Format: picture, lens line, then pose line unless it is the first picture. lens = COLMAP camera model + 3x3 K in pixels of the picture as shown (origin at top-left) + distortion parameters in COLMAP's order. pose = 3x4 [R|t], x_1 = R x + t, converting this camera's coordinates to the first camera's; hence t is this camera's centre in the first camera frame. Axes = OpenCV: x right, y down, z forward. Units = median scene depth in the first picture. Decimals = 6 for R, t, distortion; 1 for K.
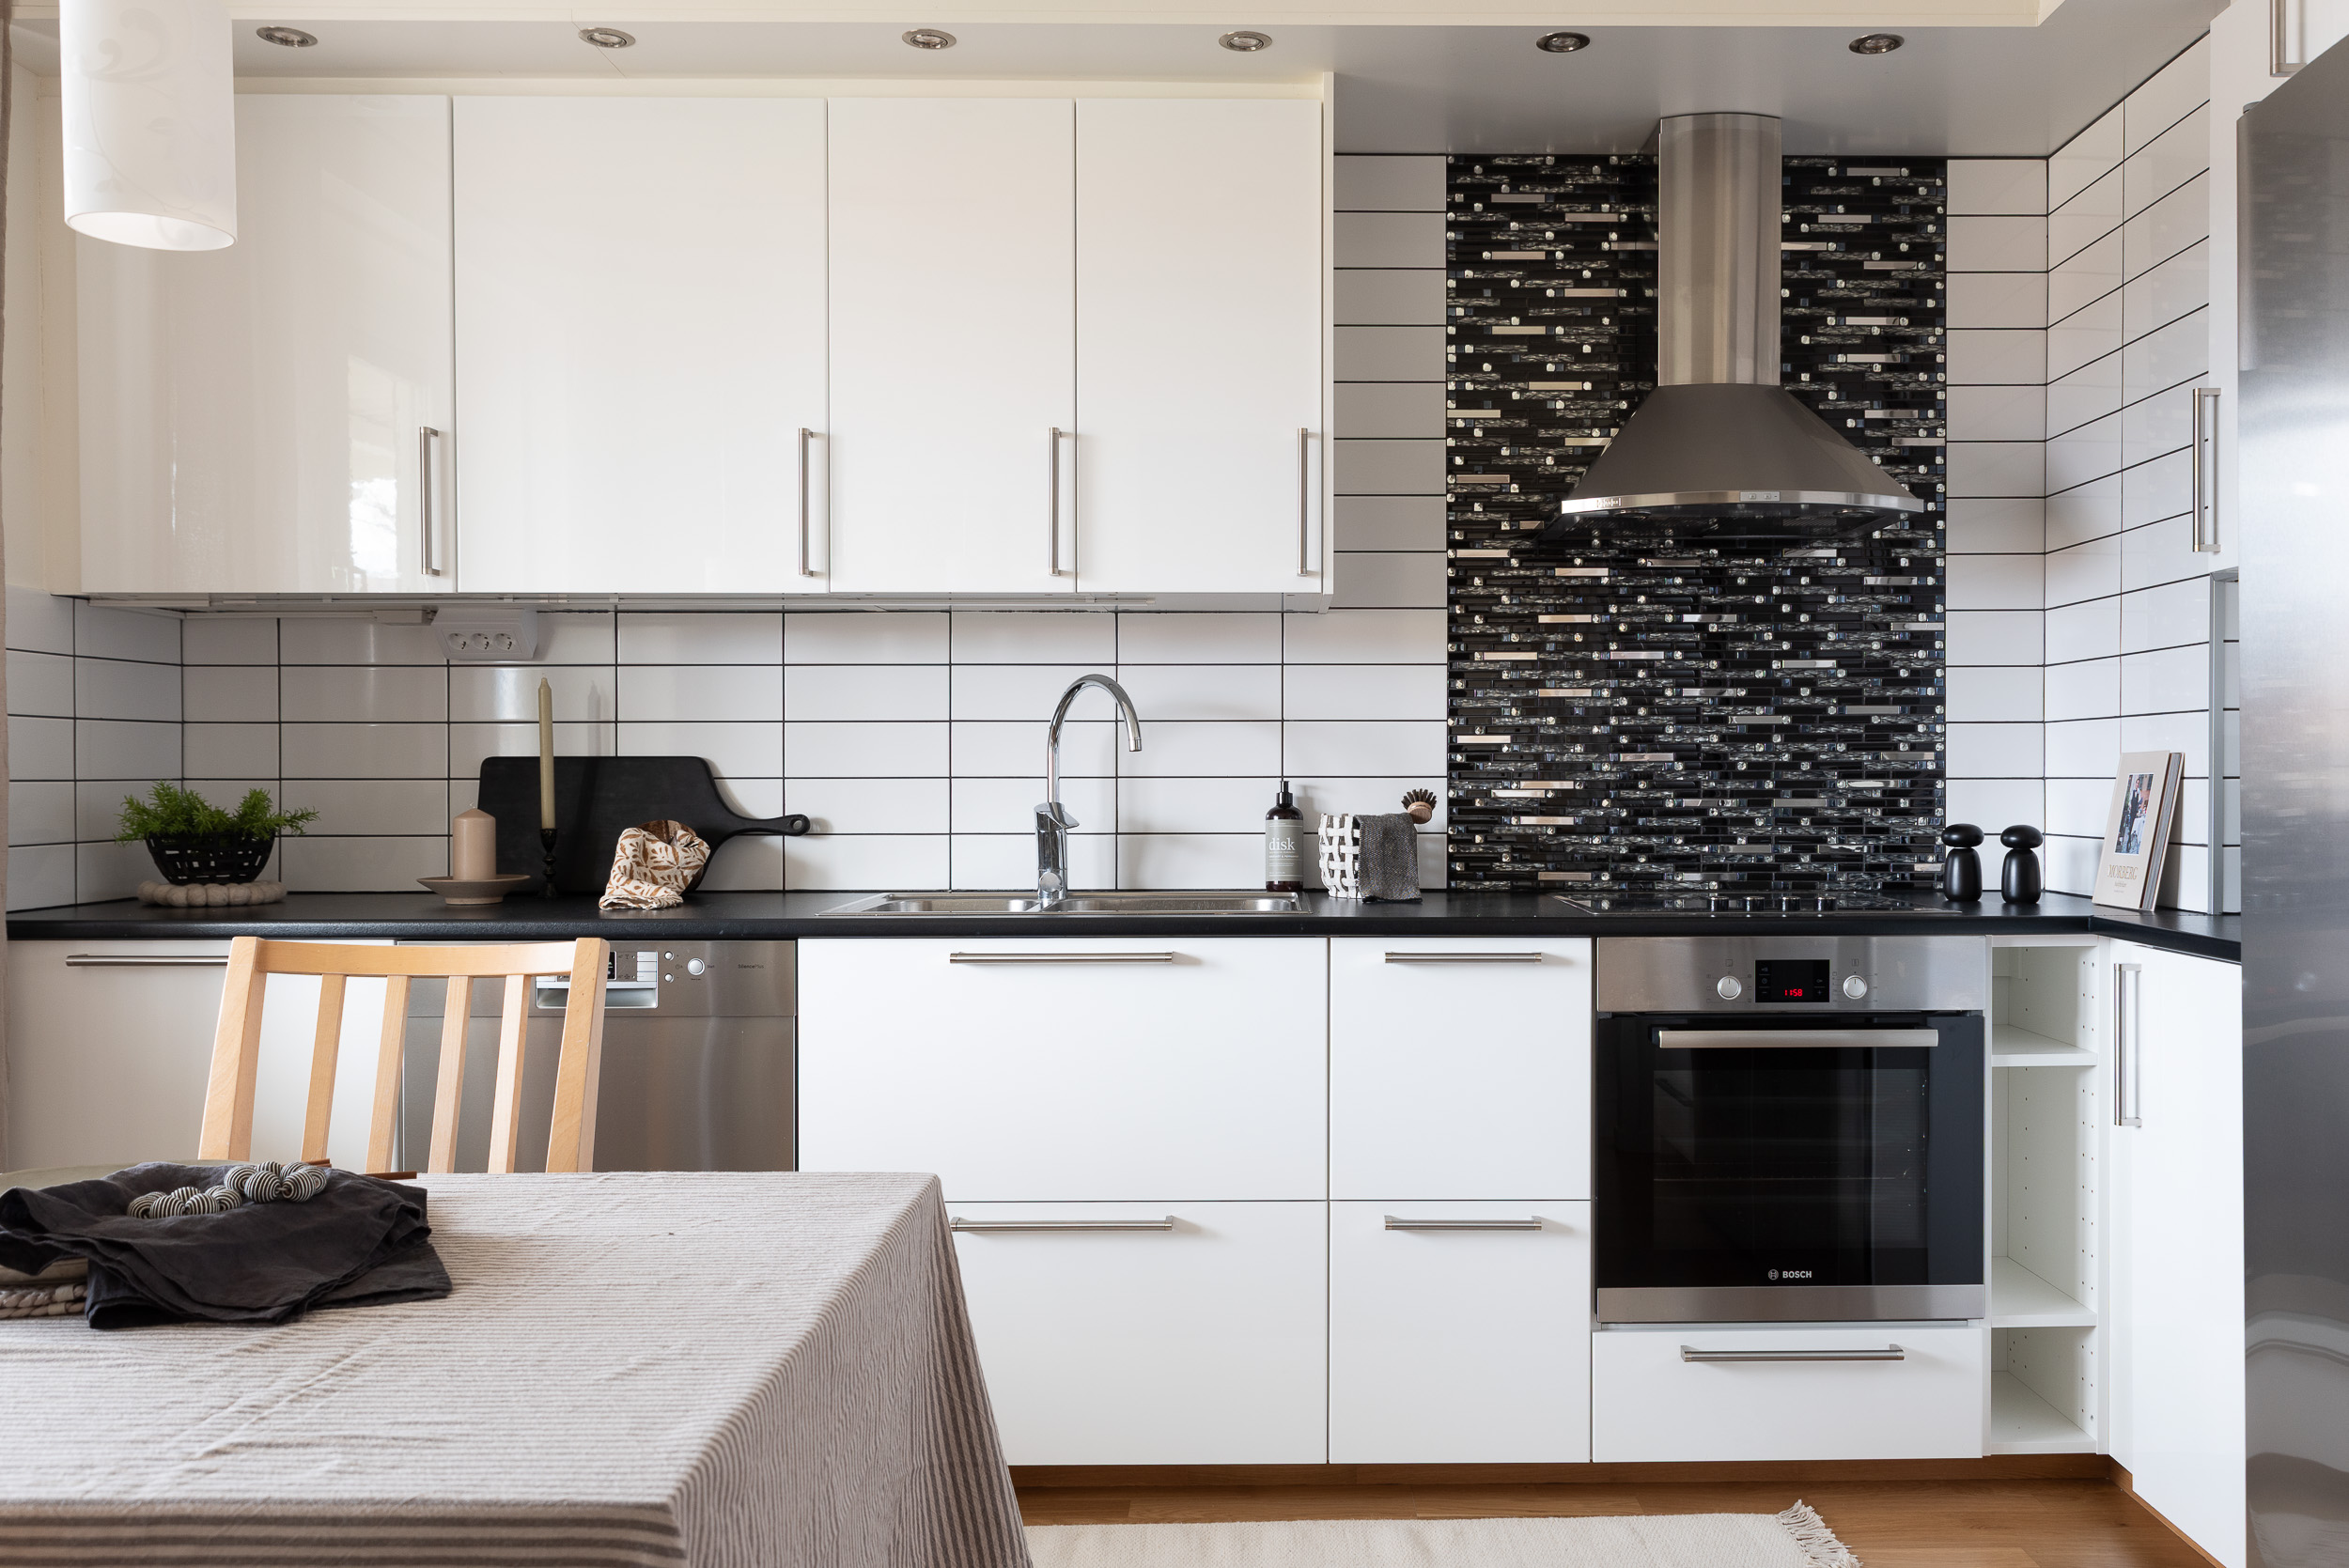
lens RADIAL K [[1769.8, 0, 1175.3], [0, 1769.8, 816.4], [0, 0, 1]] dist [0.005604, -0.002136]
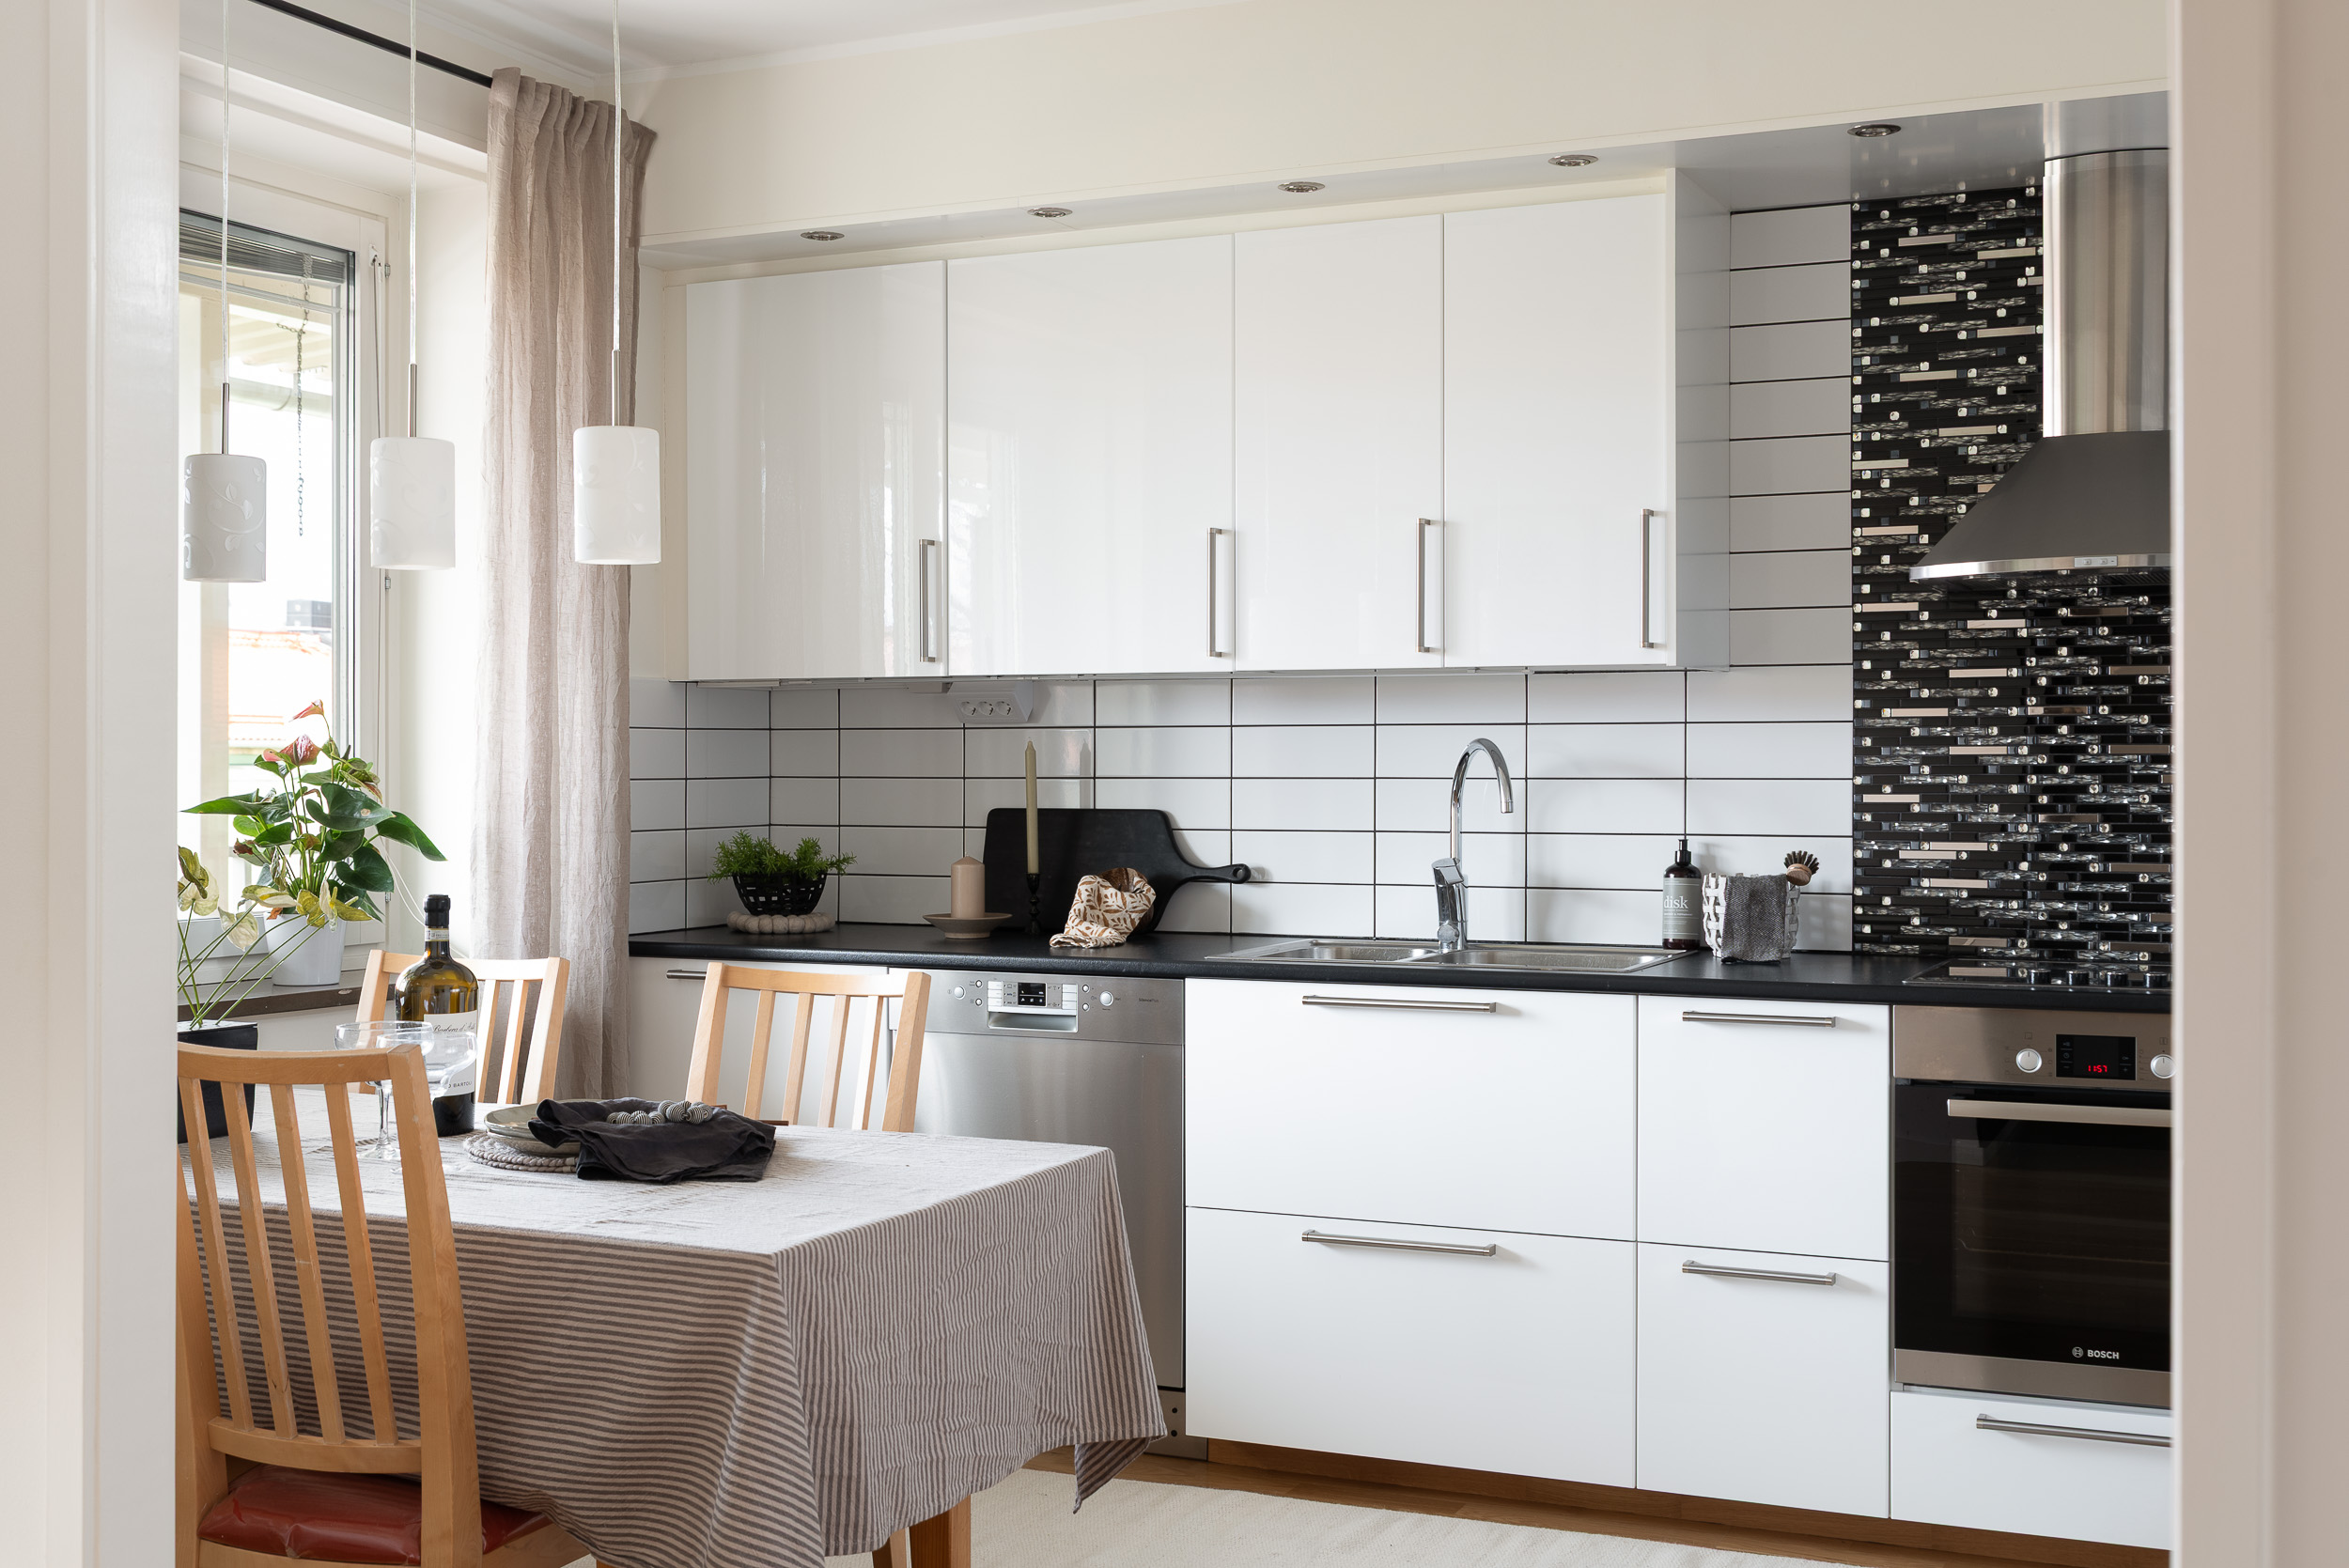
lens RADIAL K [[2607.2, 0, 1174.1], [0, 2607.2, 781.8], [0, 0, 1]] dist [-0.006763, 0.000000]
pose [[0.902486, 0.003954, -0.430701, 0.460470], [-0.006668, 0.999966, -0.004792, -0.045659], [0.430667, 0.007197, 0.902482, -0.486155]]
